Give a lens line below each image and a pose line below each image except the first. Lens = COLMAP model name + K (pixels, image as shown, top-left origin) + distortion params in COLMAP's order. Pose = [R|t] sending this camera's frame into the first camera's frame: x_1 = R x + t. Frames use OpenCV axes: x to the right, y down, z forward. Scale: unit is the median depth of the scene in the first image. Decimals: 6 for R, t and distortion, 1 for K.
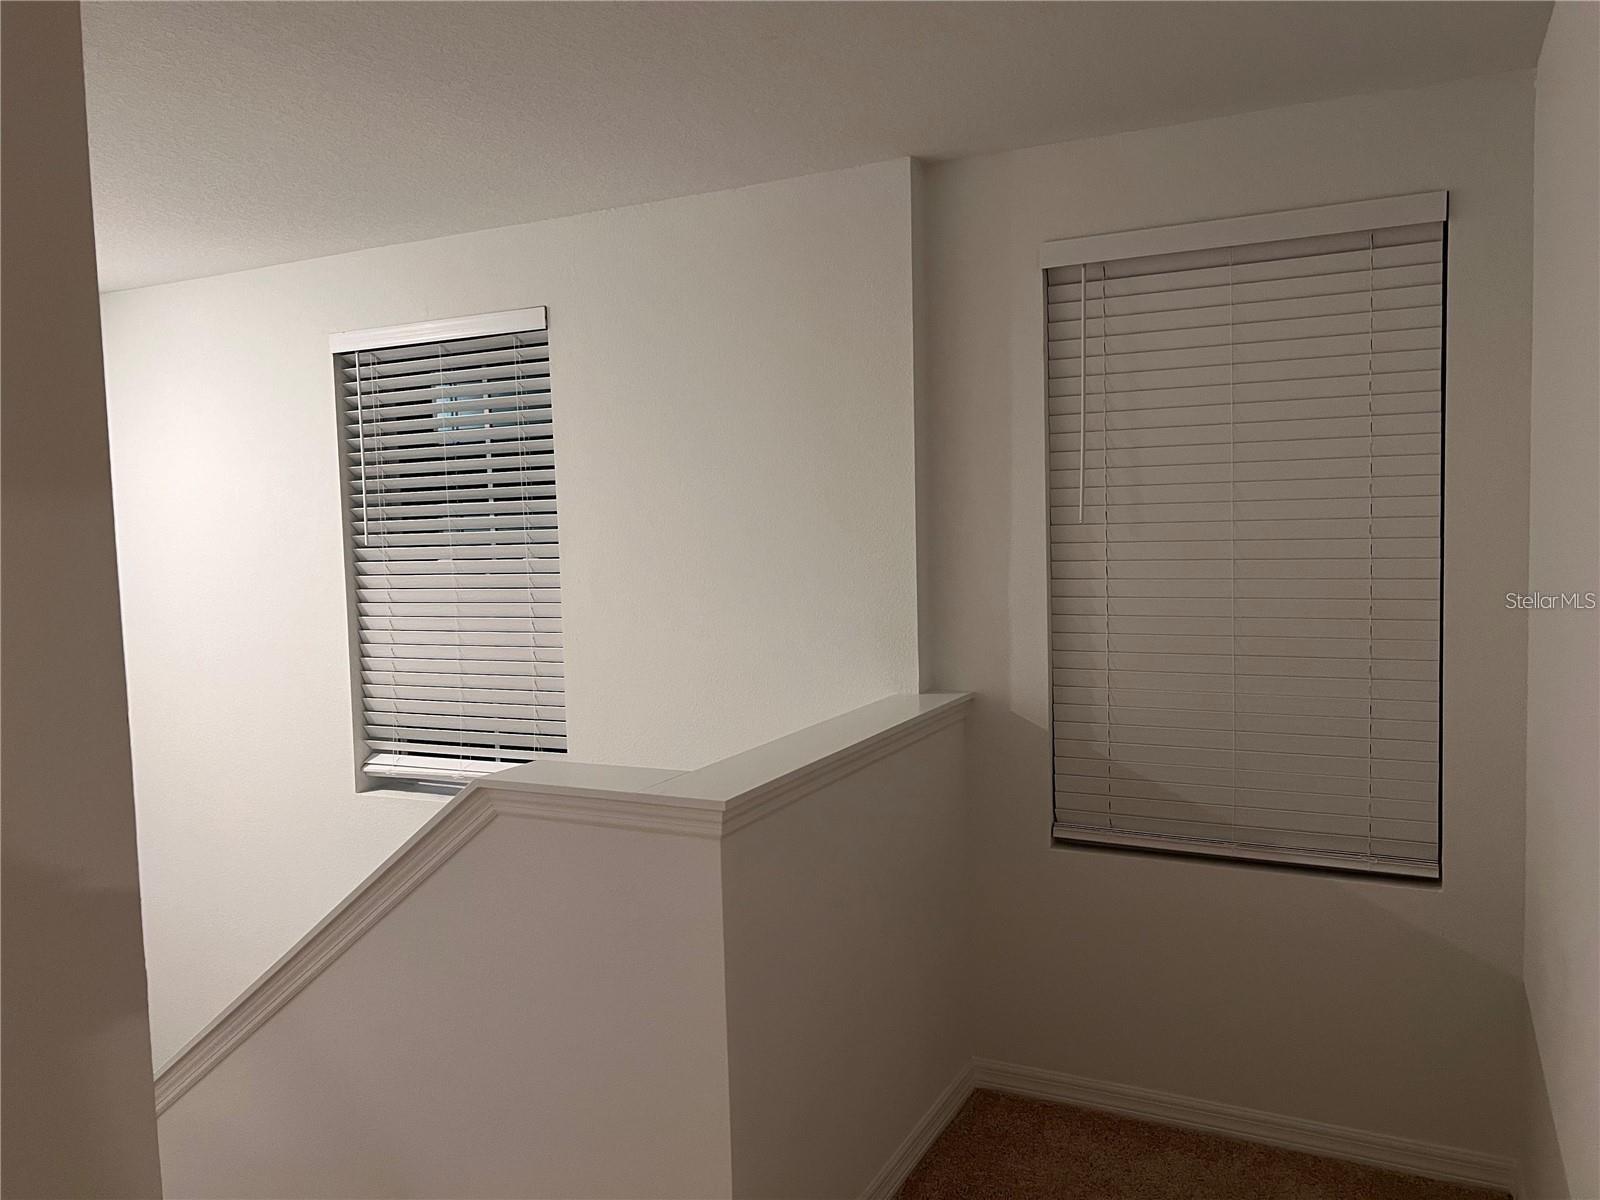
lens RADIAL K [[1227.8, 0, 800.0], [0, 1227.8, 600.0], [0, 0, 1]] dist [0.009892, 0.001240]
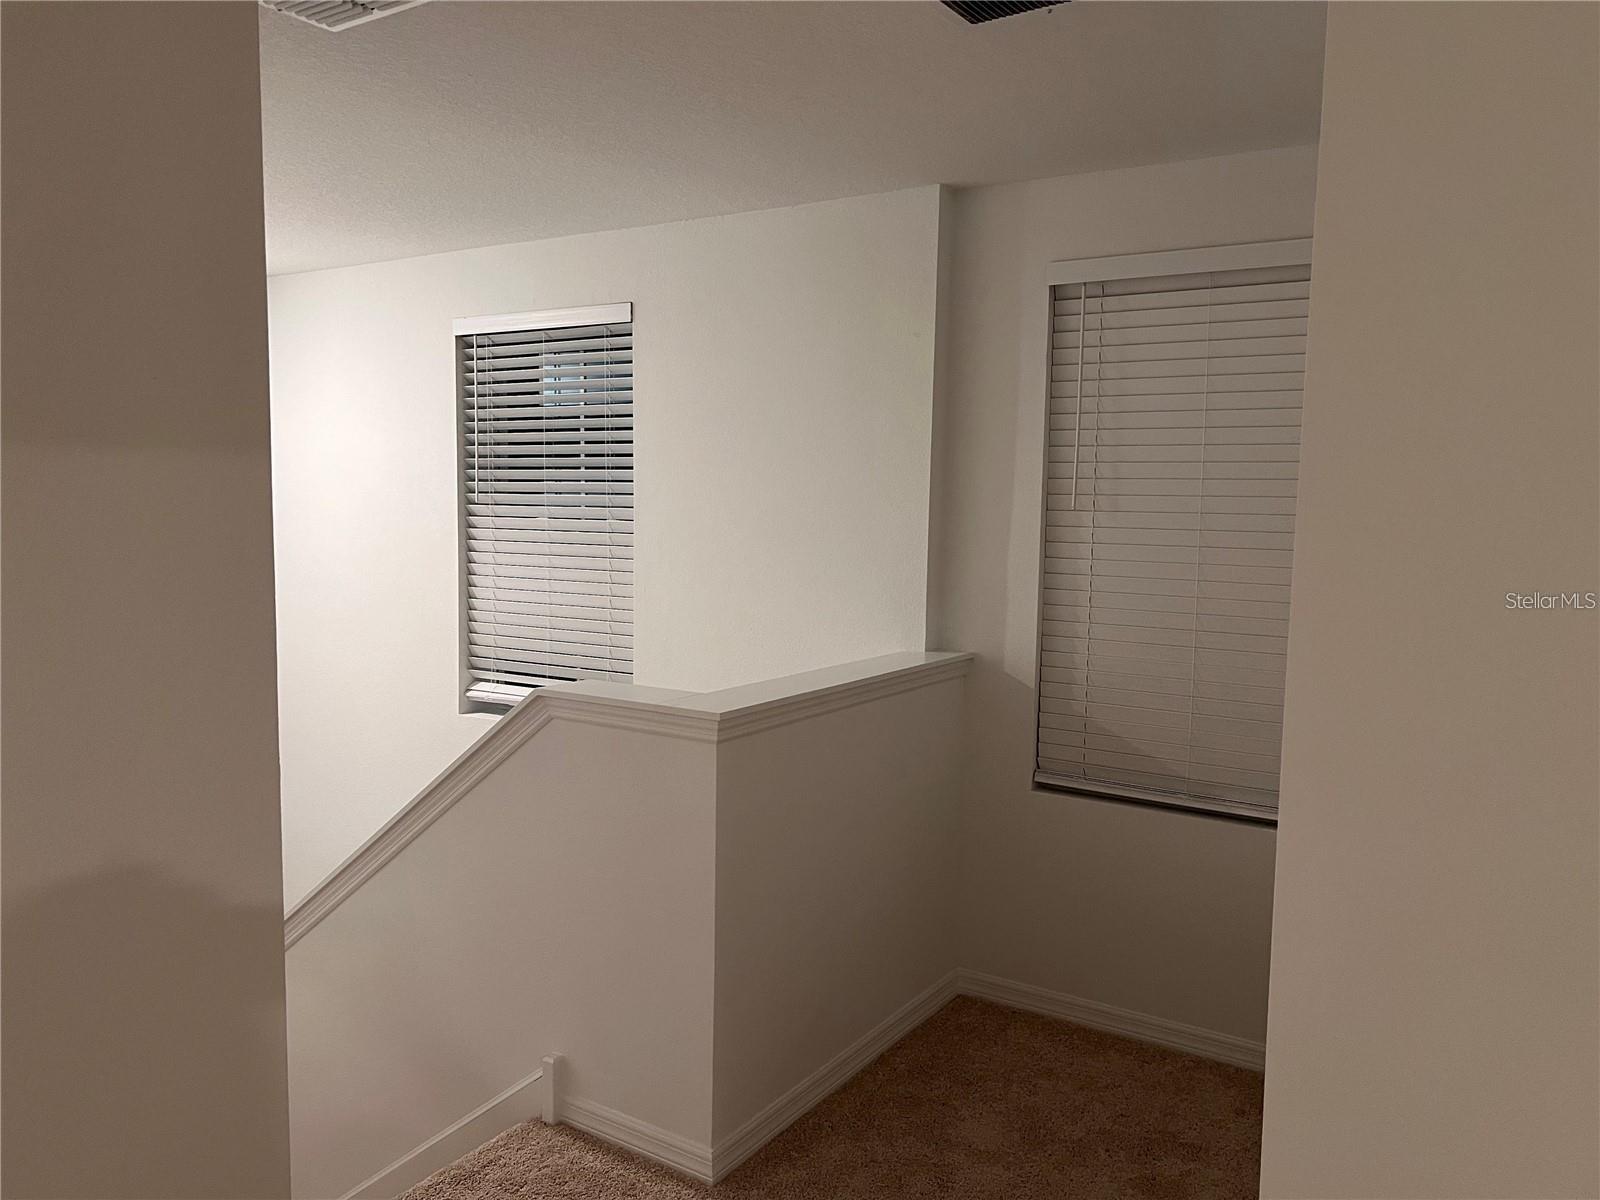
lens RADIAL K [[1185.3, 0, 777.7], [0, 1185.3, 608.5], [0, 0, 1]] dist [0.043525, -0.065075]
pose [[0.993190, 0.054396, -0.103026, 0.071510], [-0.051469, 0.998198, 0.030860, 0.008936], [0.104519, -0.025348, 0.994200, -0.126409]]
